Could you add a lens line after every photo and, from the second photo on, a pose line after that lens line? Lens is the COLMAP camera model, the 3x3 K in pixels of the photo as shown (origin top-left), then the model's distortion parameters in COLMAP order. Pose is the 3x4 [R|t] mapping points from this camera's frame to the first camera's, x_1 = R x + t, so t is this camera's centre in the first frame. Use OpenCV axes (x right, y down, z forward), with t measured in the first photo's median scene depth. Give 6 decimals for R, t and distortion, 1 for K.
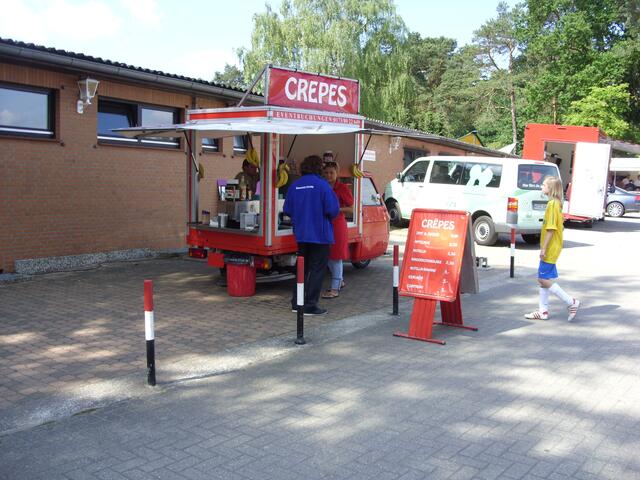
lens RADIAL K [[668.3, 0, 320.0], [0, 668.3, 240.0], [0, 0, 1]] dist [-0.217238, 0.254105]
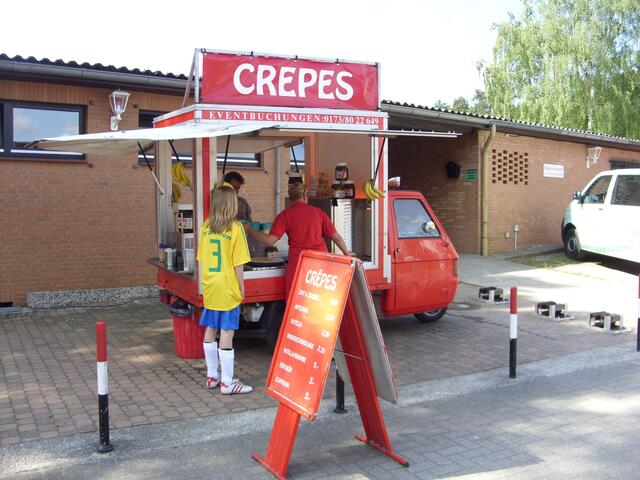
lens RADIAL K [[668.3, 0, 320.0], [0, 668.3, 240.0], [0, 0, 1]] dist [-0.217238, 0.254105]
pose [[0.913251, 0.011569, -0.407233, 0.281798], [-0.024534, 0.999344, -0.026630, -0.028970], [0.406658, 0.034311, 0.912936, 0.319567]]
